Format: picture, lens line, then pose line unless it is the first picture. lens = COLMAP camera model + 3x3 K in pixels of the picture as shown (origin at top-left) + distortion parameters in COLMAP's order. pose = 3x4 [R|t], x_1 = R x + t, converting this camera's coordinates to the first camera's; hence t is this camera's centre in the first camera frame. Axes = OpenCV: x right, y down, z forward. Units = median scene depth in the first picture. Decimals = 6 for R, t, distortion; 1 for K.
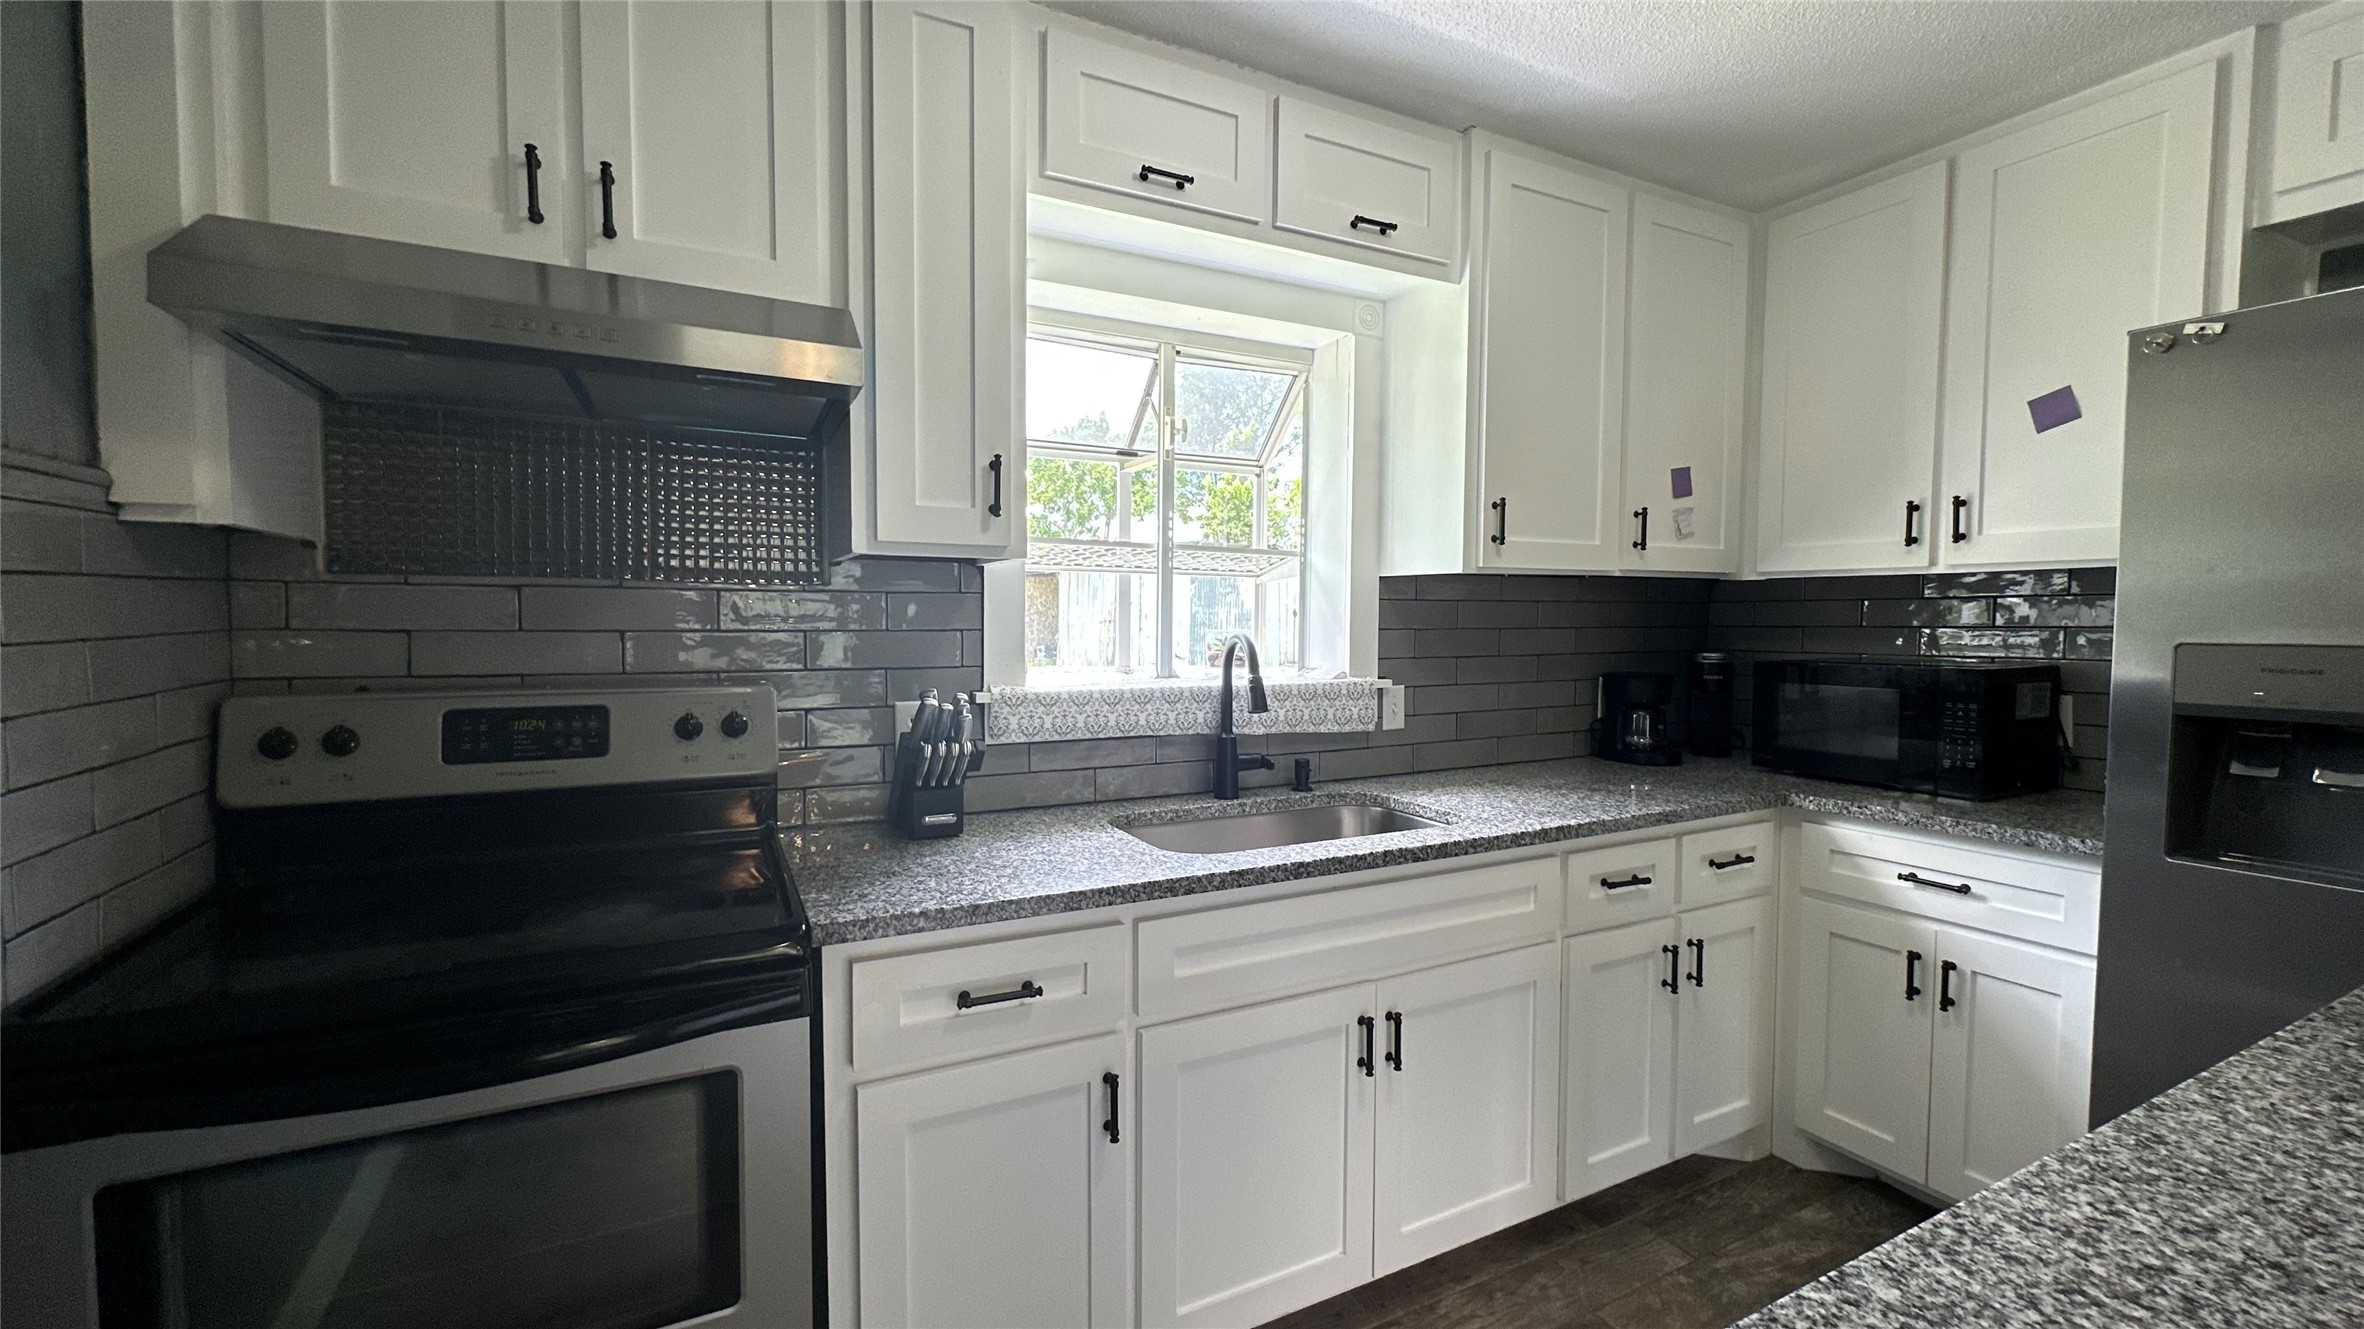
lens RADIAL K [[949.9, 0, 1182.0], [0, 949.9, 664.5], [0, 0, 1]] dist [0.001656, 0.000409]
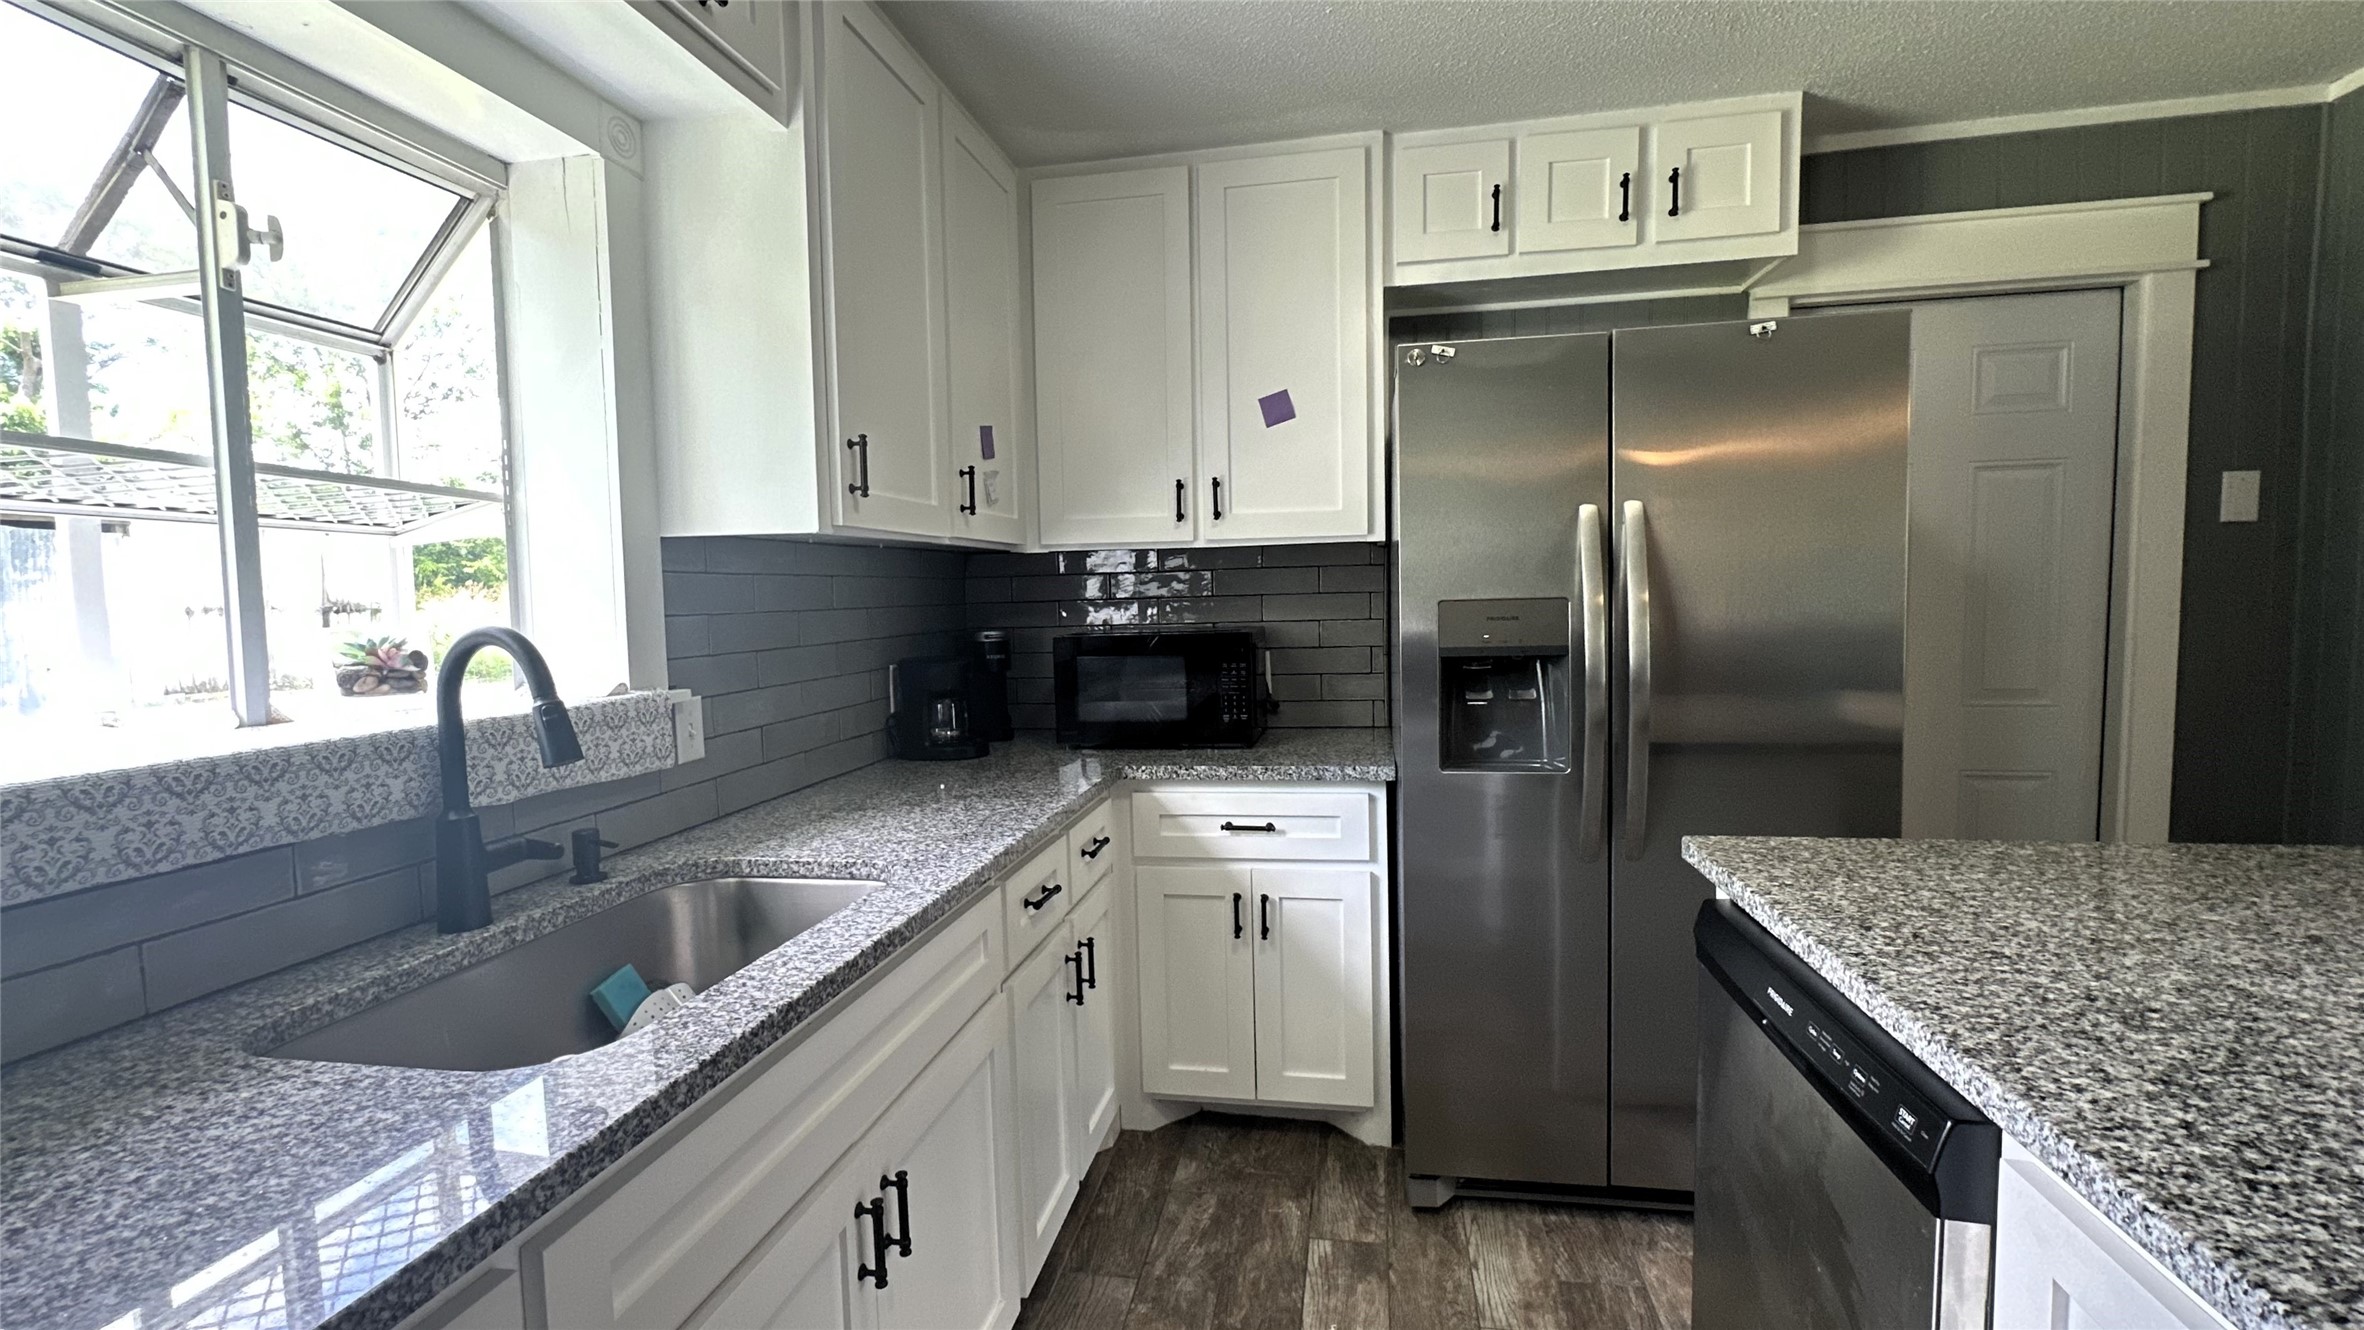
lens RADIAL K [[1016.7, 0, 1182.0], [0, 1016.7, 665.0], [0, 0, 1]] dist [-0.000859, -0.000171]
pose [[0.610108, -0.070504, 0.789175, -0.158057], [0.063935, 0.997166, 0.039658, -0.008473], [-0.789735, 0.026260, 0.612886, 0.308373]]
